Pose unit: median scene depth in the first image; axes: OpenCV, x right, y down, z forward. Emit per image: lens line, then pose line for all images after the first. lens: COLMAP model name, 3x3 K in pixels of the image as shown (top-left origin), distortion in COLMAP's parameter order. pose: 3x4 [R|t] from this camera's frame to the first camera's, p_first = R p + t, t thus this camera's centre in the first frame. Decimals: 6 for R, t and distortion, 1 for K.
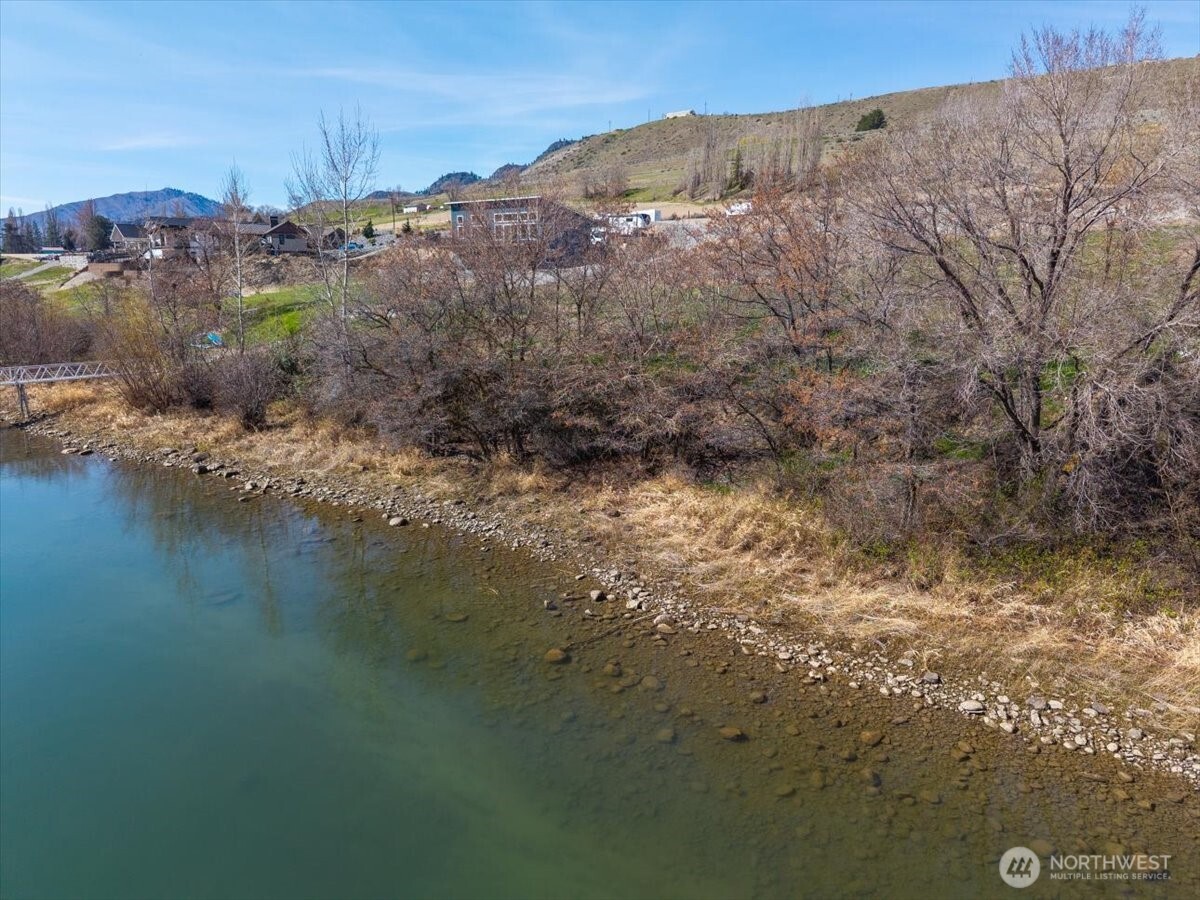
lens RADIAL K [[802.3, 0, 597.9], [0, 802.3, 449.2], [0, 0, 1]] dist [0.011379, -0.009700]
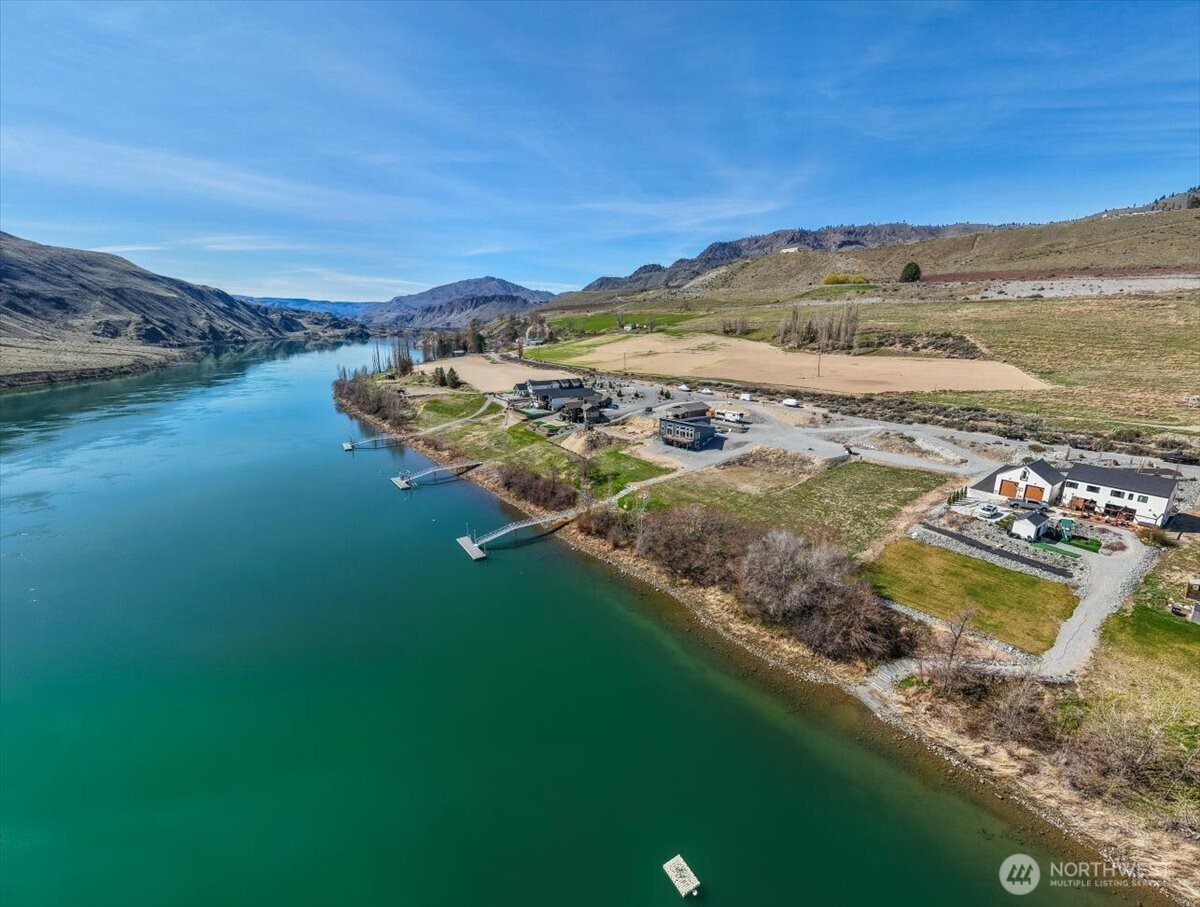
lens RADIAL K [[496.2, 0, 601.0], [0, 496.2, 457.3], [0, 0, 1]] dist [0.000037, -0.000178]
pose [[0.967100, 0.063703, -0.246292, 0.063429], [-0.051815, 0.997171, 0.054459, -0.502877], [0.249065, -0.039905, 0.967664, -1.146385]]
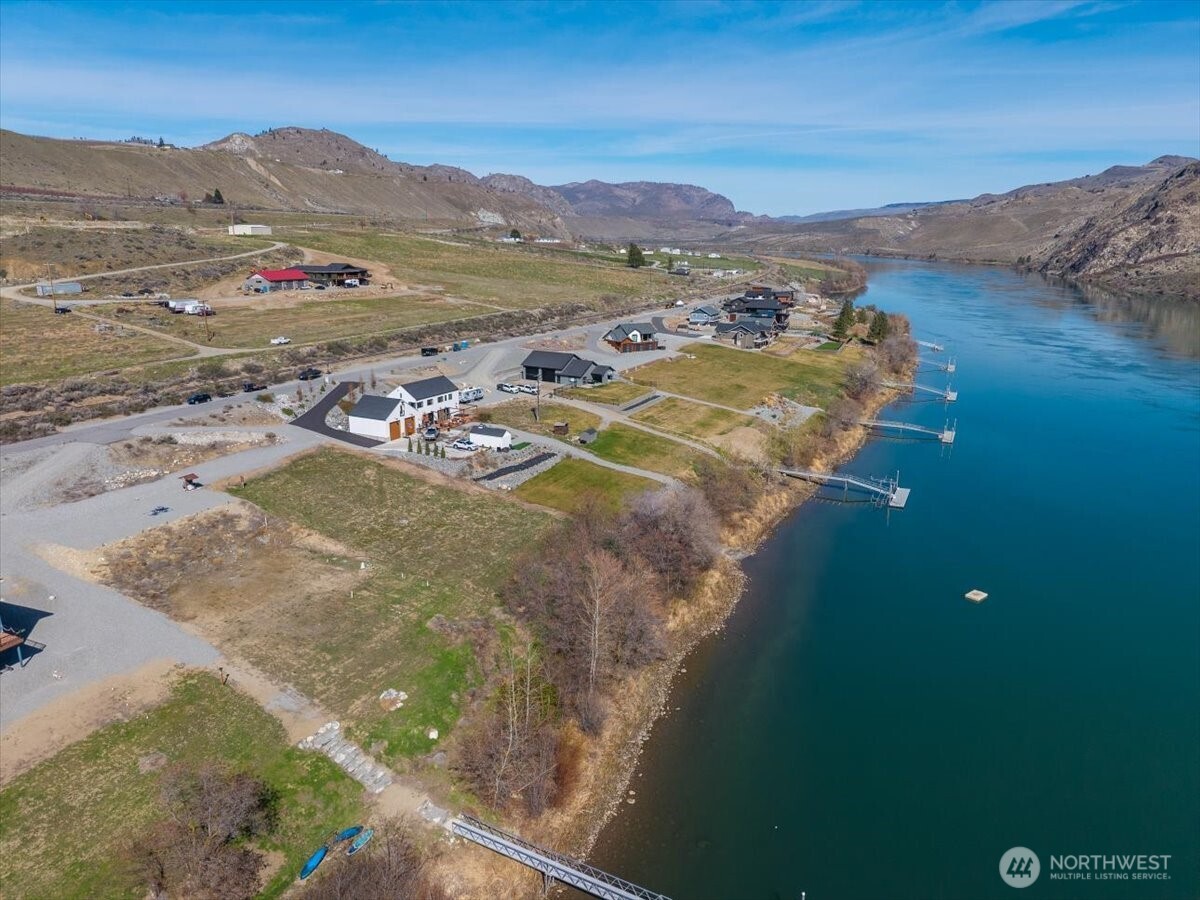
lens RADIAL K [[802.3, 0, 597.9], [0, 802.3, 449.2], [0, 0, 1]] dist [0.011379, -0.009700]
pose [[-0.241111, -0.254764, 0.936462, -1.683357], [0.198663, 0.931540, 0.304575, -1.011321], [-0.949946, 0.259477, -0.173993, 0.963727]]
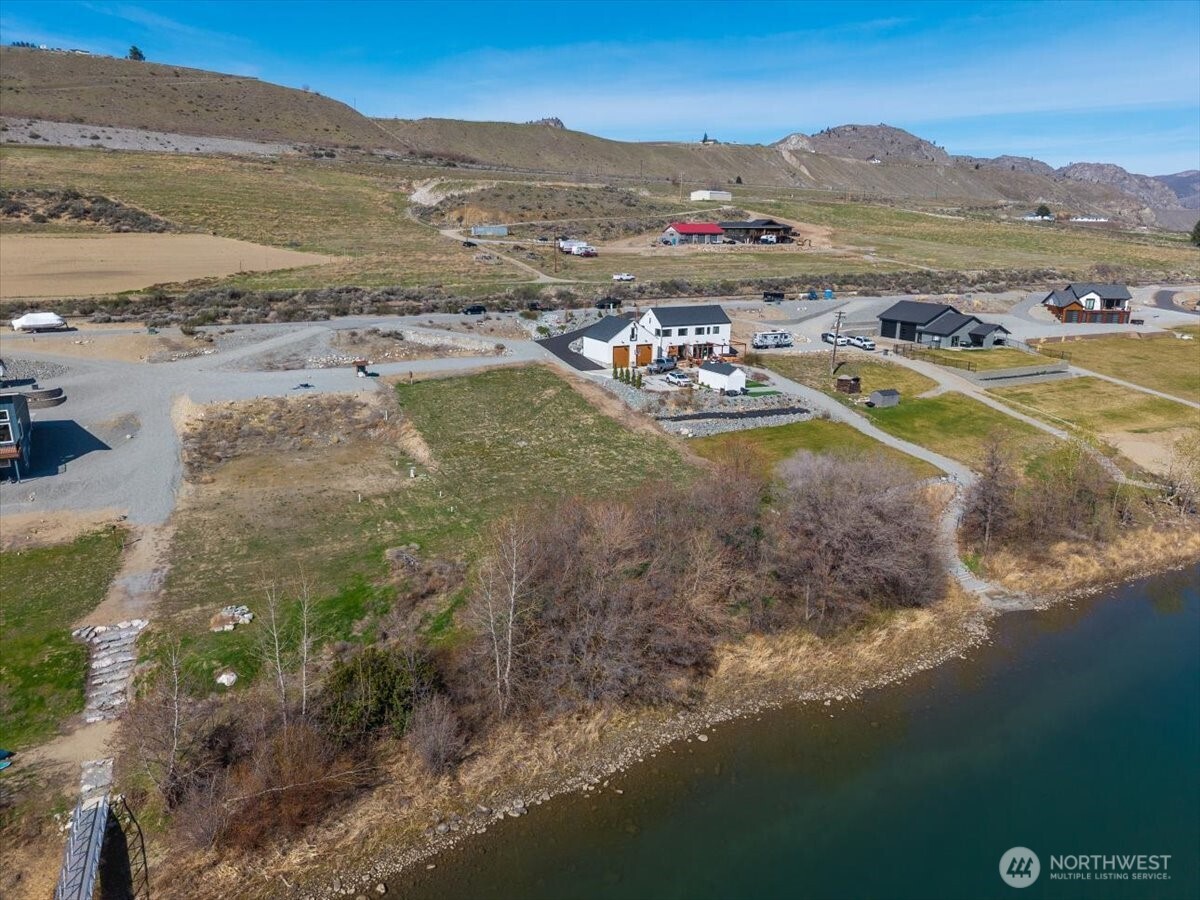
lens RADIAL K [[802.3, 0, 597.9], [0, 802.3, 449.2], [0, 0, 1]] dist [0.011379, -0.009700]
pose [[0.386663, -0.240607, 0.890281, -1.044887], [0.189886, 0.965452, 0.178452, -0.524906], [-0.902461, 0.100051, 0.418992, 0.233675]]
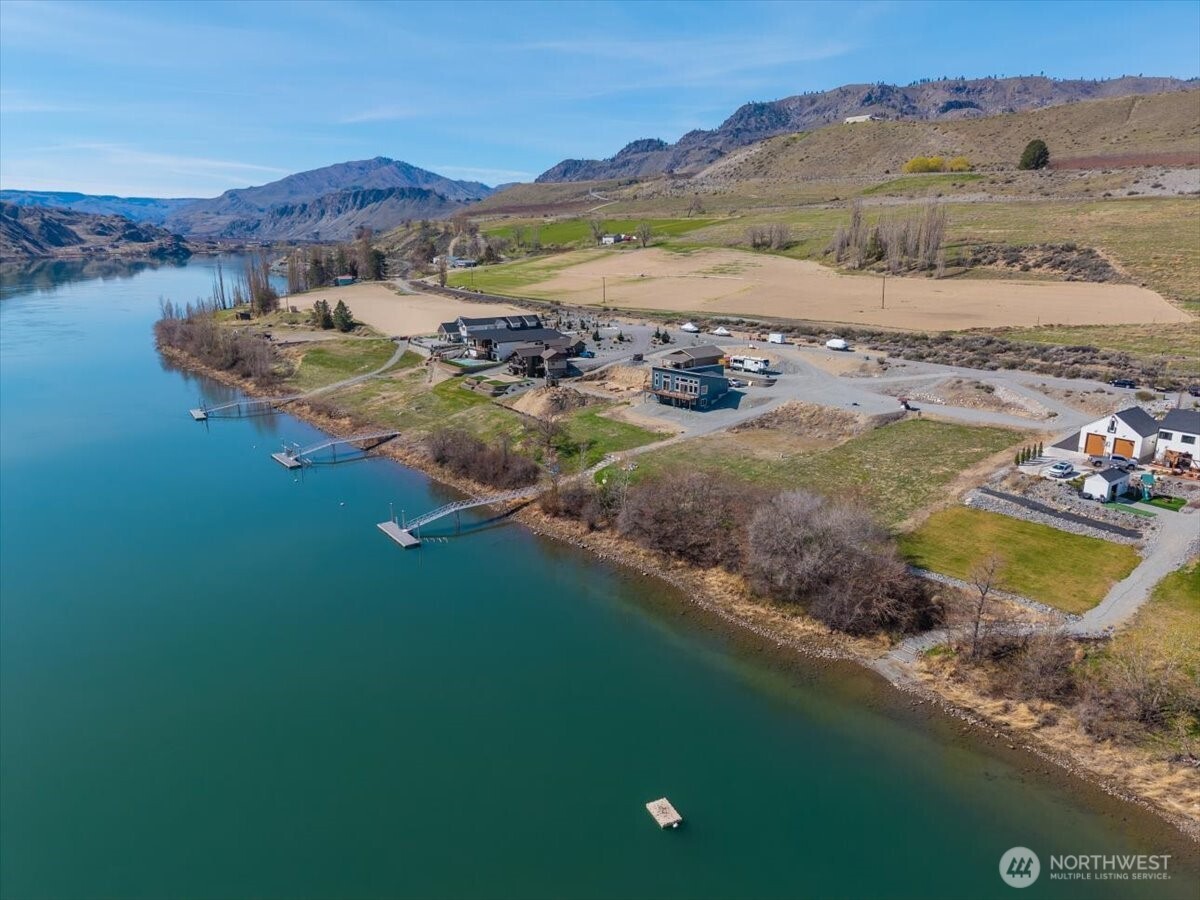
lens RADIAL K [[800.4, 0, 597.1], [0, 800.4, 443.0], [0, 0, 1]] dist [0.028150, -0.025806]
pose [[0.975897, 0.051174, -0.212148, 0.176695], [-0.042513, 0.998073, 0.045192, -0.406637], [0.214052, -0.035084, 0.976192, -1.602108]]
